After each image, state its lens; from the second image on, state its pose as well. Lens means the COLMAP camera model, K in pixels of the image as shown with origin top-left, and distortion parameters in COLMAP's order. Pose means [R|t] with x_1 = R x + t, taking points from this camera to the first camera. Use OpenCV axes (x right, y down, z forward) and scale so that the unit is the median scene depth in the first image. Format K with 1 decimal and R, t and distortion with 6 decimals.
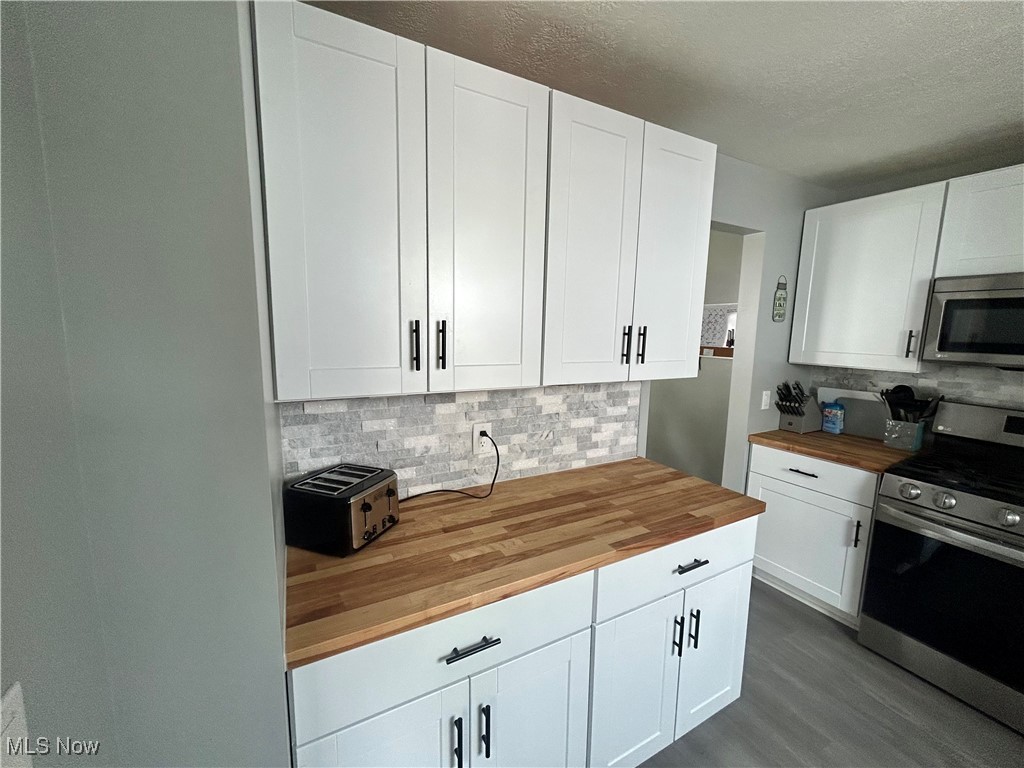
lens RADIAL K [[411.3, 0, 512.0], [0, 411.3, 384.0], [0, 0, 1]] dist [-0.011792, 0.005364]
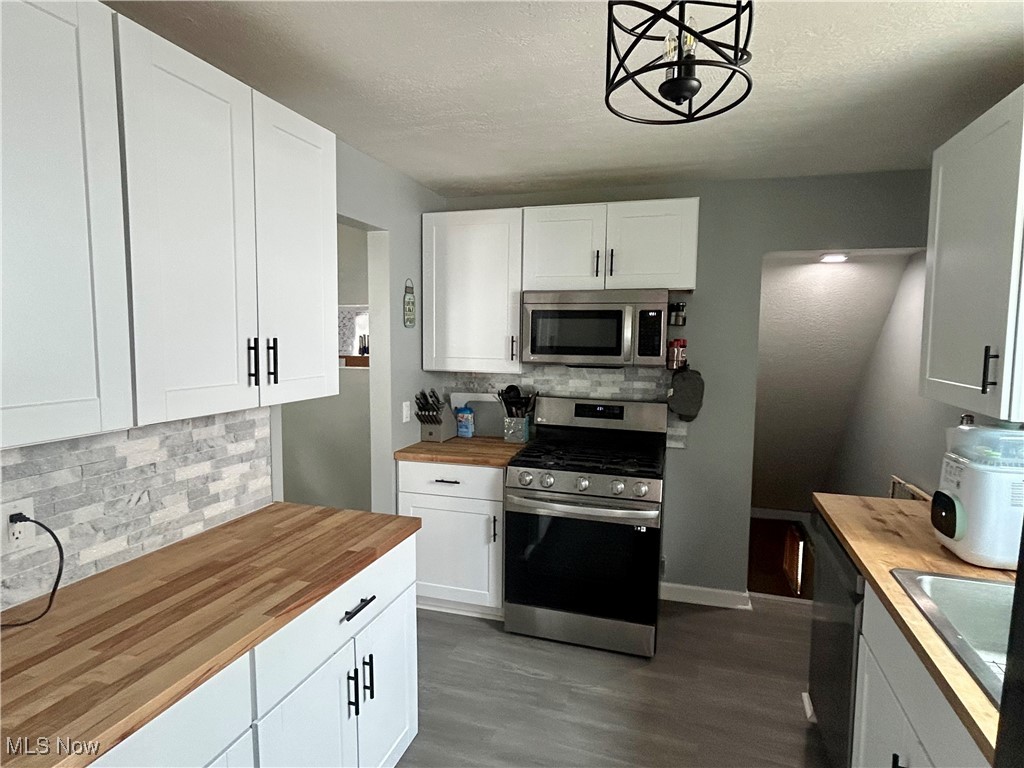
lens RADIAL K [[568.8, 0, 512.0], [0, 568.8, 384.0], [0, 0, 1]] dist [-0.000944, -0.000174]
pose [[0.721012, -0.074757, 0.688878, -0.111085], [0.097134, 0.995251, 0.006339, -0.010391], [-0.686080, 0.062343, 0.724850, -0.123200]]
